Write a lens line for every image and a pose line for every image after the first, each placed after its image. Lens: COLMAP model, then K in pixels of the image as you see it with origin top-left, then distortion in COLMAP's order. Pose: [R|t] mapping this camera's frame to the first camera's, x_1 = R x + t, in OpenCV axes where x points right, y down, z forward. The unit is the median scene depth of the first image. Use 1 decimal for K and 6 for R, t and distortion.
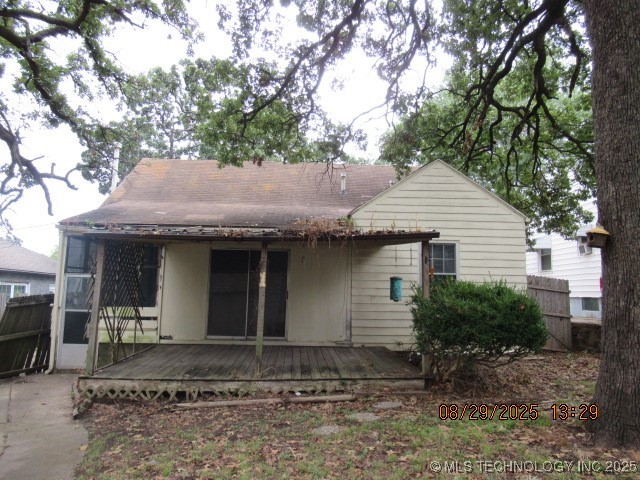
lens RADIAL K [[477.5, 0, 319.4], [0, 477.5, 242.1], [0, 0, 1]] dist [0.001077, -0.007219]
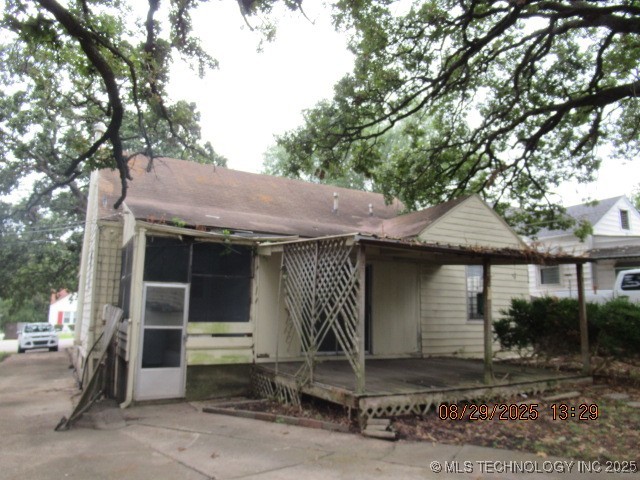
lens RADIAL K [[477.5, 0, 318.7], [0, 477.5, 238.5], [0, 0, 1]] dist [0.001077, -0.007219]
pose [[0.892305, 0.069503, 0.446051, -0.634792], [-0.048912, 0.997145, -0.057528, 0.023620], [-0.448776, 0.029515, 0.893157, 0.130831]]
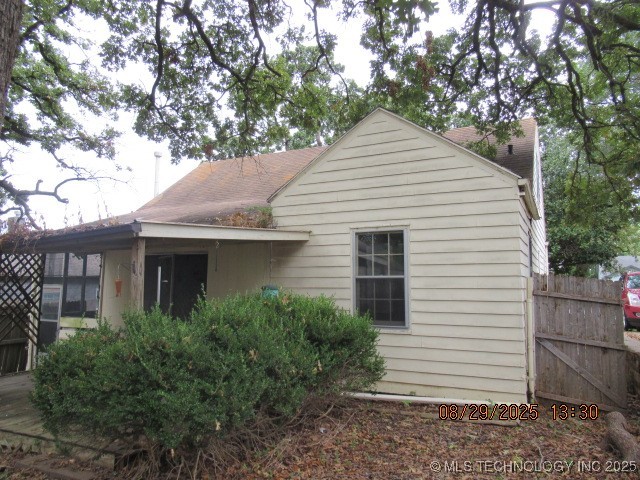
lens RADIAL K [[477.5, 0, 320.1], [0, 477.5, 239.4], [0, 0, 1]] dist [0.001077, -0.007219]
pose [[0.878688, -0.059122, -0.473722, 0.504119], [0.064919, 0.997882, -0.004122, 0.011044], [0.472963, -0.027132, 0.880665, 0.367042]]
